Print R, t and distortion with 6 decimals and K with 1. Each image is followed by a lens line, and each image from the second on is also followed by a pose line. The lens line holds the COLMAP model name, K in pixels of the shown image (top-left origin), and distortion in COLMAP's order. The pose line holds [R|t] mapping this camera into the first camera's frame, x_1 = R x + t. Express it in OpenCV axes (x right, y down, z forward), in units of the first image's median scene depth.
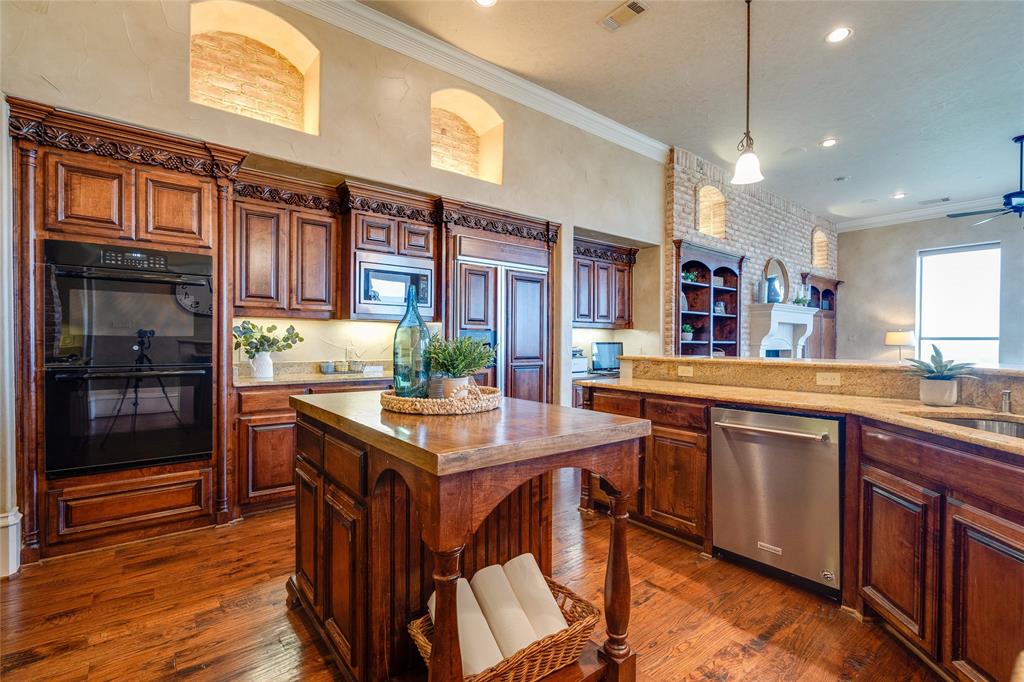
lens RADIAL K [[470.7, 0, 520.2], [0, 470.7, 344.2], [0, 0, 1]] dist [-0.001997, 0.000544]
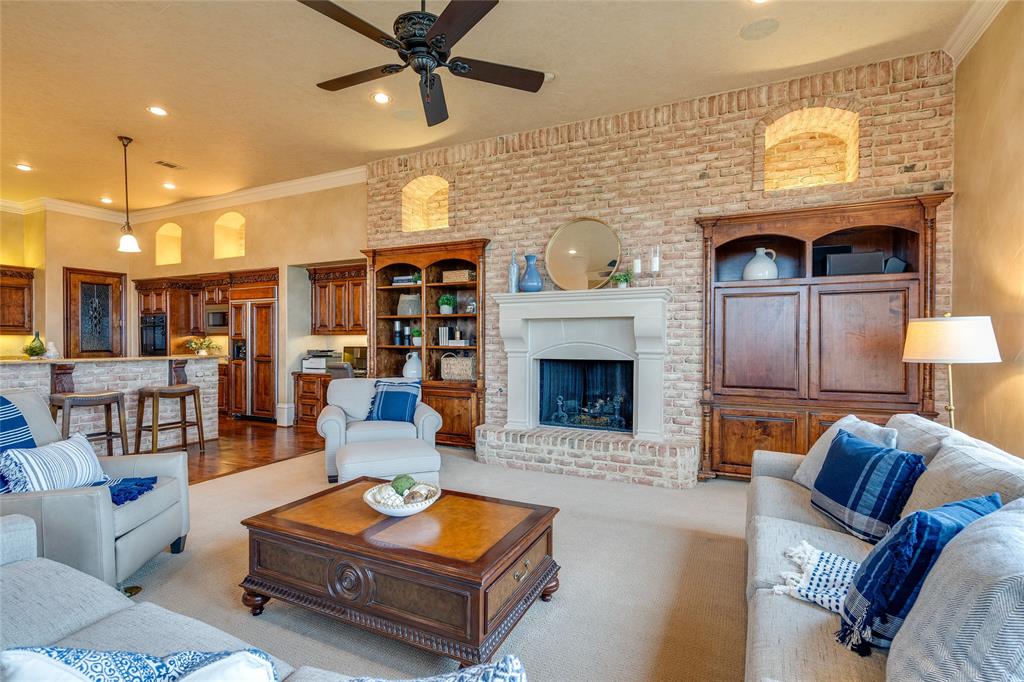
lens RADIAL K [[470.7, 0, 520.4], [0, 470.7, 355.0], [0, 0, 1]] dist [-0.001997, 0.000544]
pose [[0.443373, 0.003519, -0.896331, 1.075232], [-0.016125, 0.999862, -0.004051, 0.010225], [0.896192, 0.016249, 0.443368, 0.630066]]
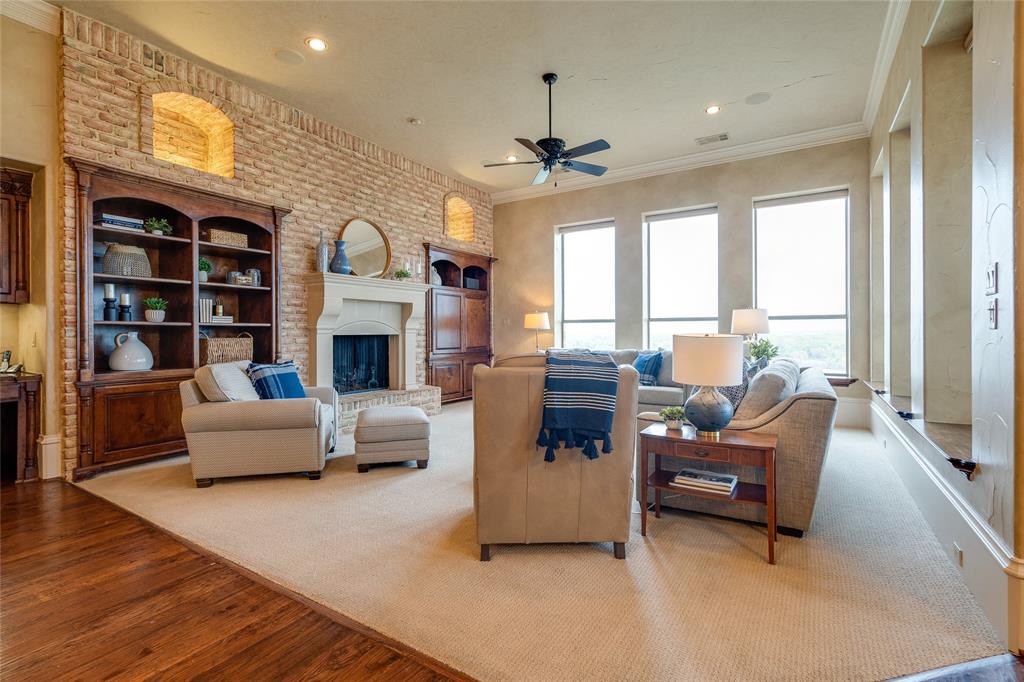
lens RADIAL K [[470.7, 0, 506.0], [0, 470.7, 331.4], [0, 0, 1]] dist [-0.001997, 0.000544]
pose [[0.947503, -0.008072, 0.319644, 0.506573], [0.009057, 0.999958, -0.001595, 0.009764], [-0.319618, 0.004406, 0.947536, 0.169648]]
